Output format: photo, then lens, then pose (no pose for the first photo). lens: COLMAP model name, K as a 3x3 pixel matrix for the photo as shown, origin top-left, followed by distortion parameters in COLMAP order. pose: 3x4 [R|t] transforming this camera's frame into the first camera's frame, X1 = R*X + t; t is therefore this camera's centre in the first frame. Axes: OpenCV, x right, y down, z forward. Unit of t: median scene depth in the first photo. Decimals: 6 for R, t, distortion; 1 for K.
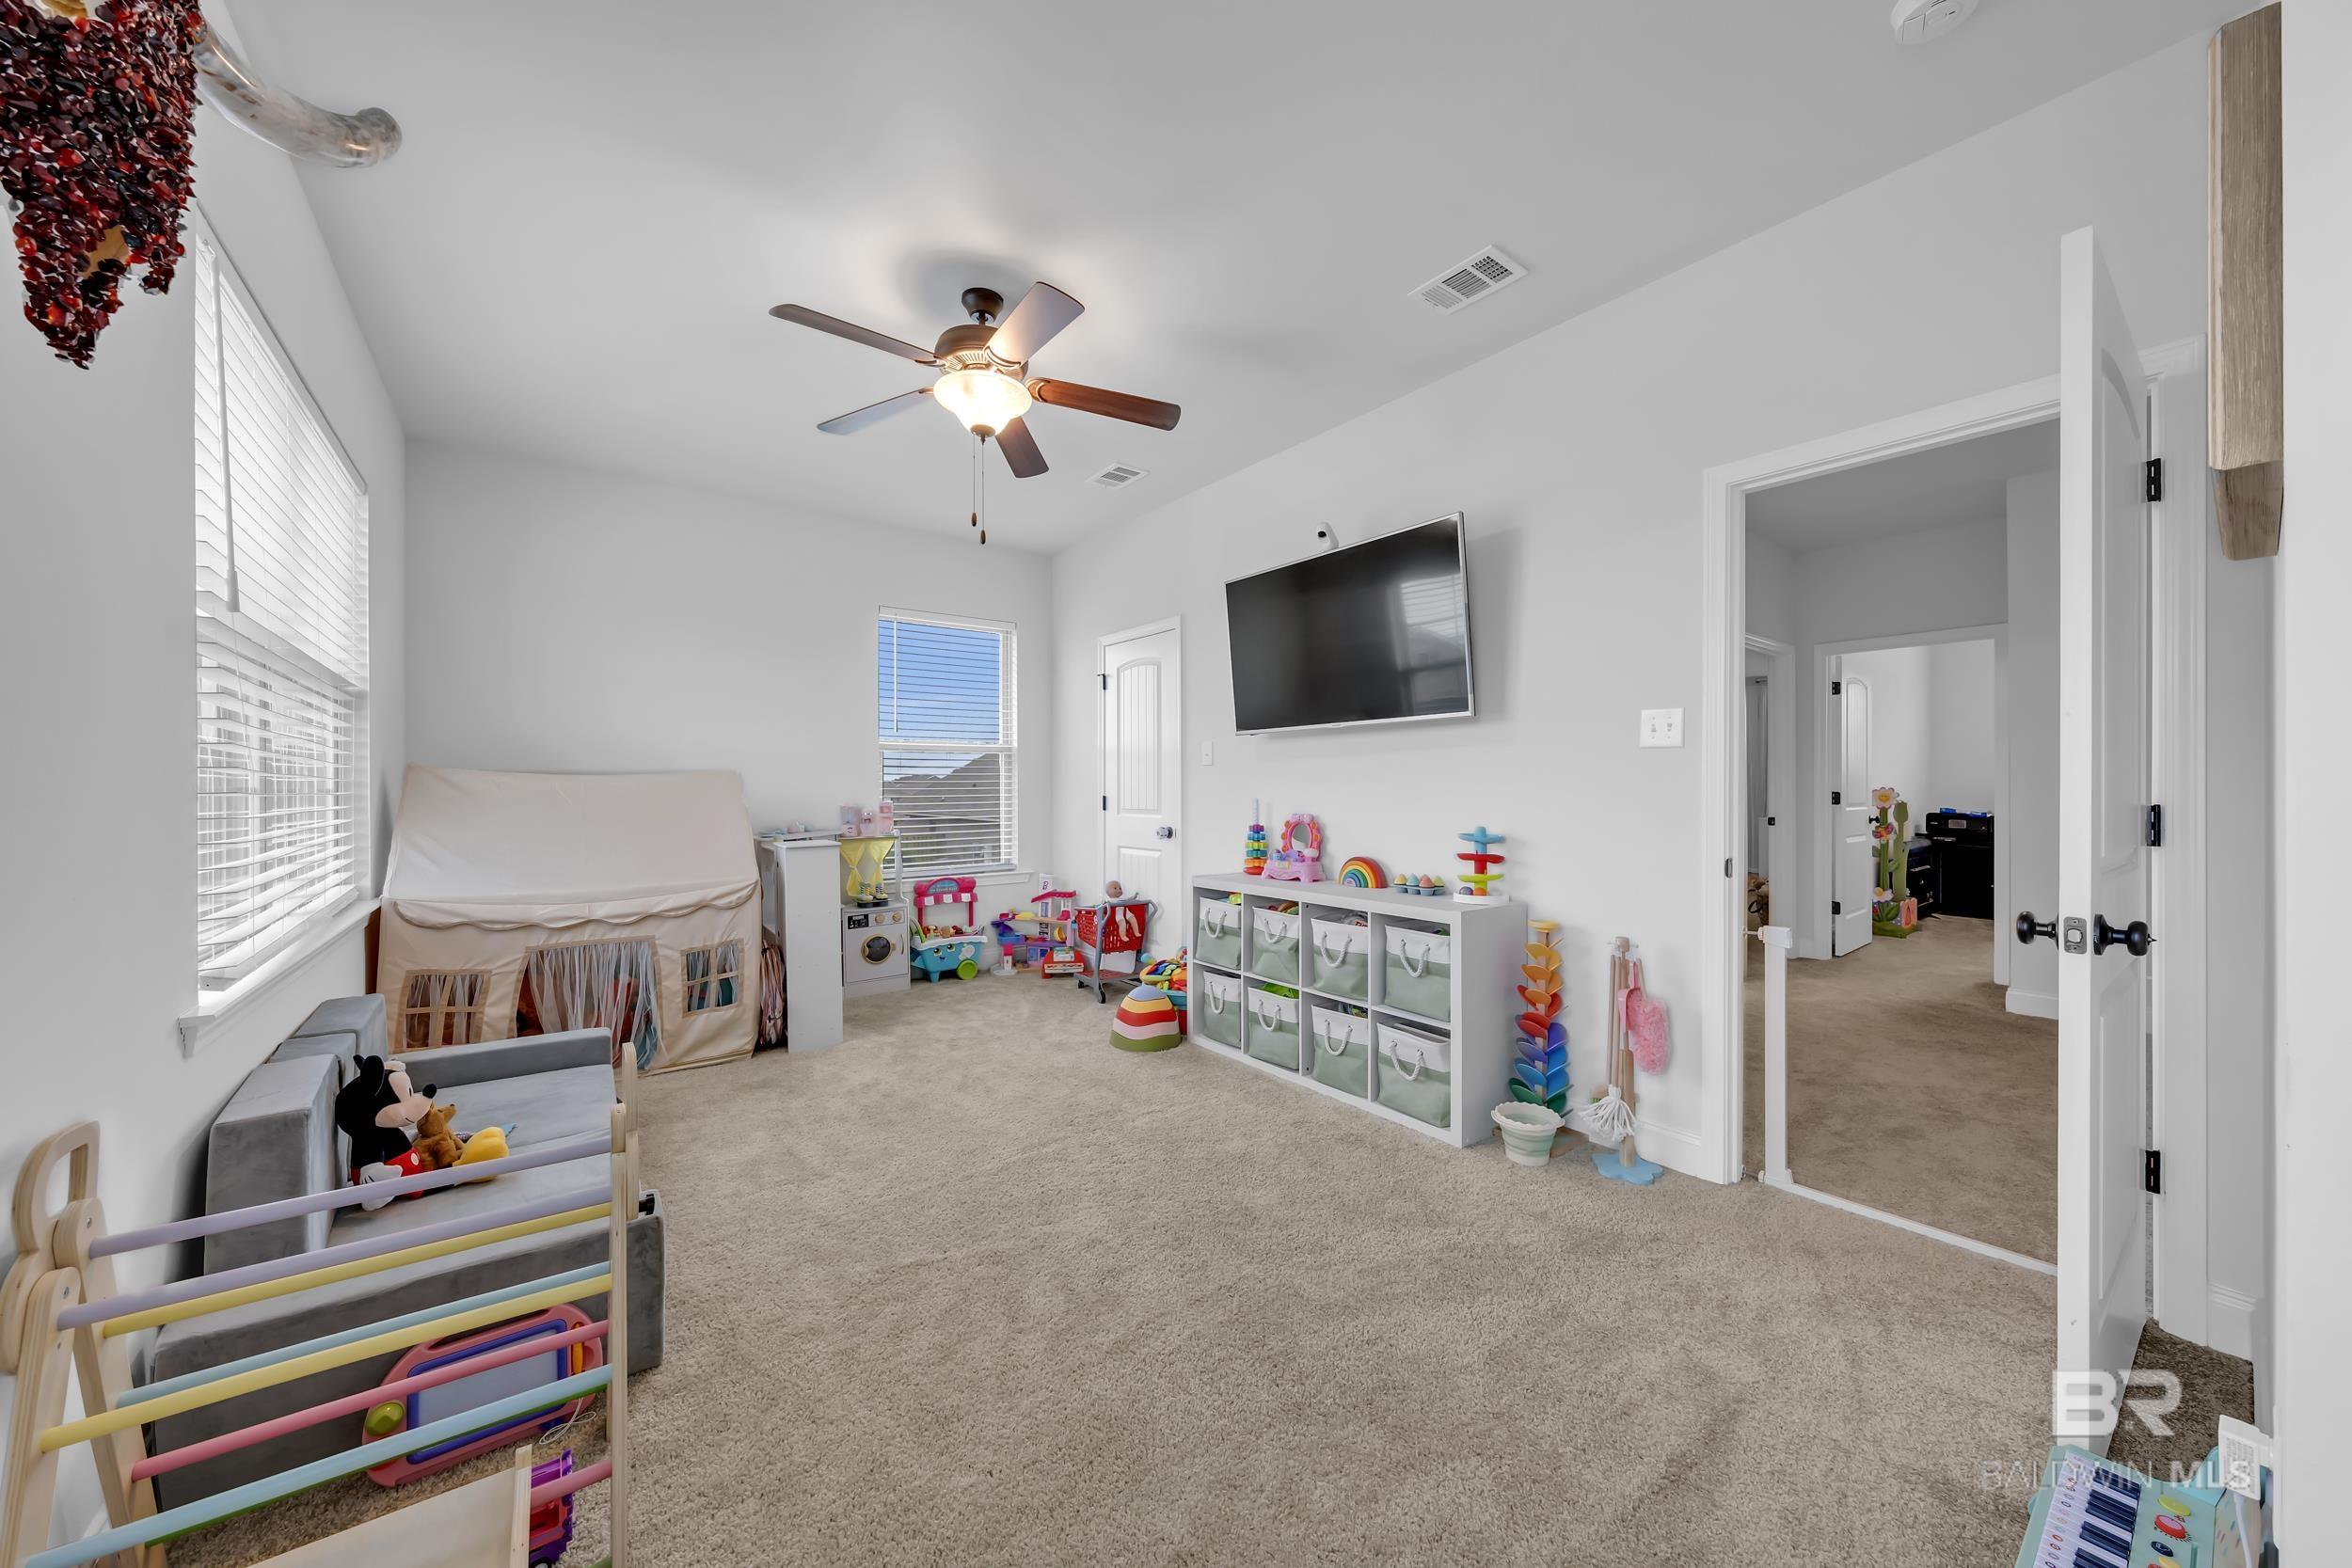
lens RADIAL K [[820.6, 0, 1181.9], [0, 820.6, 784.6], [0, 0, 1]] dist [-0.002051, -0.000196]
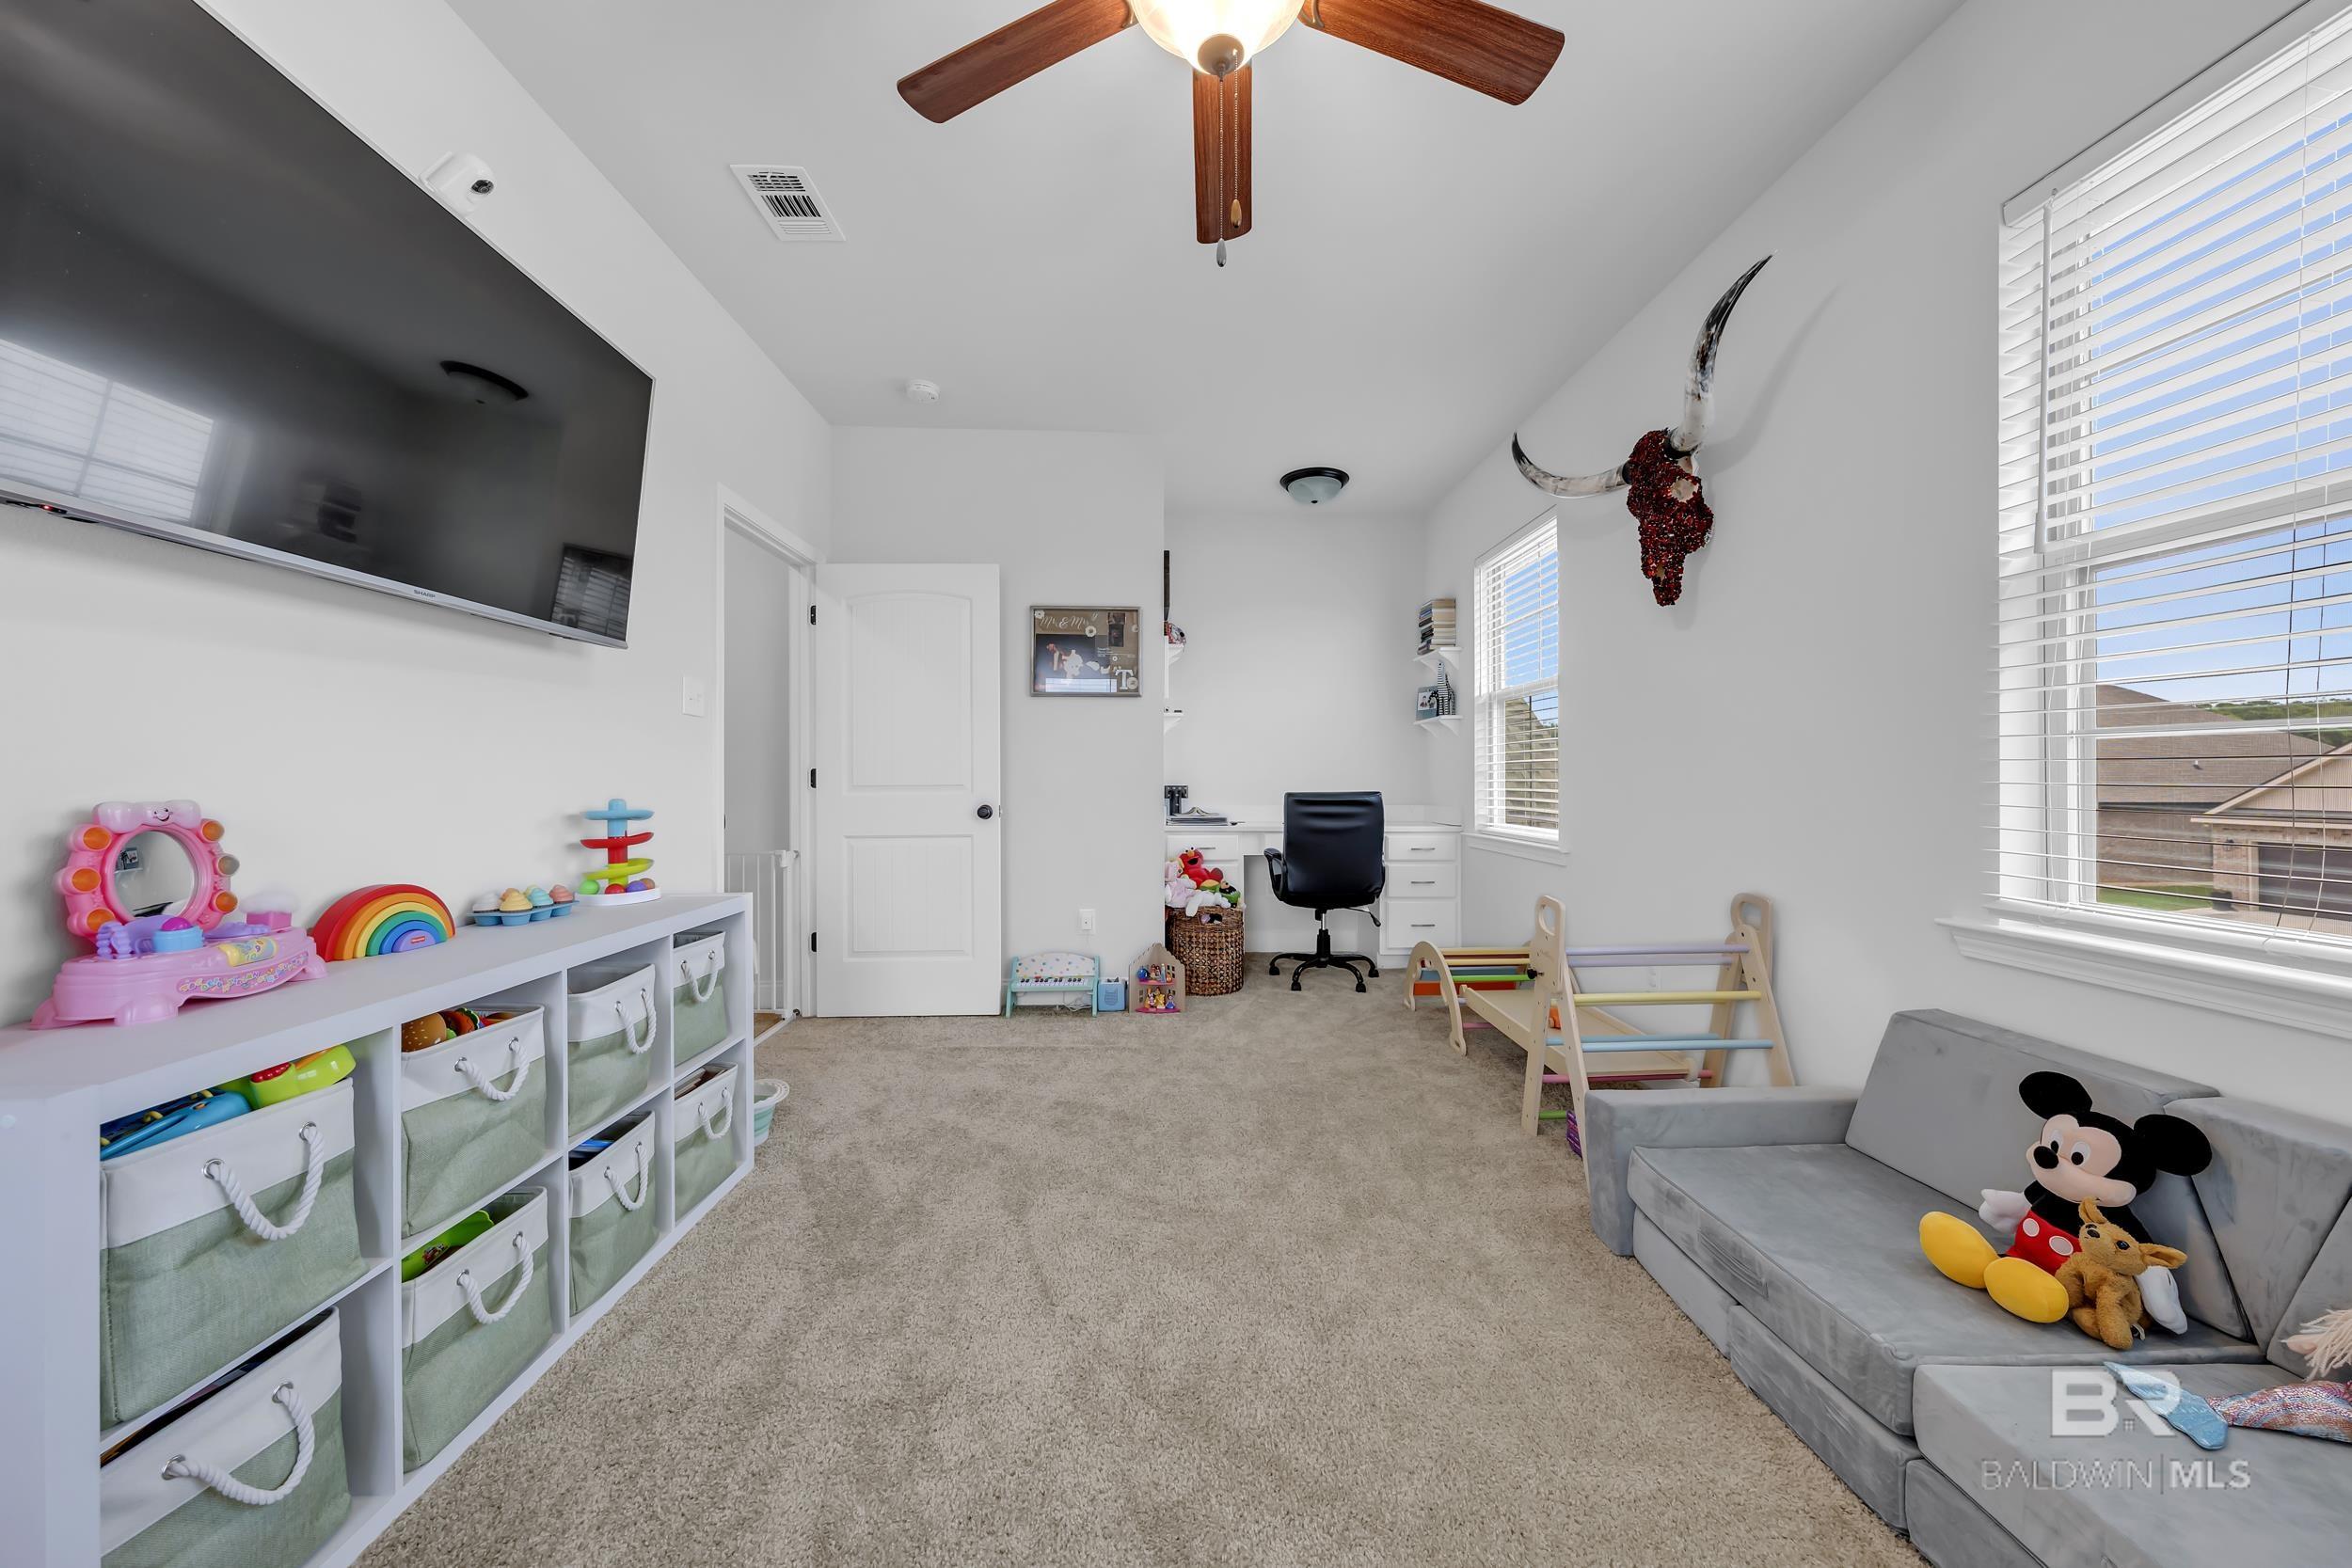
lens RADIAL K [[820.6, 0, 1181.9], [0, 820.6, 784.6], [0, 0, 1]] dist [-0.002051, -0.000196]
pose [[-0.822244, -0.010677, 0.569035, -0.474960], [-0.010900, 0.999936, 0.003012, 0.029224], [-0.569031, -0.003726, -0.822308, 1.302730]]
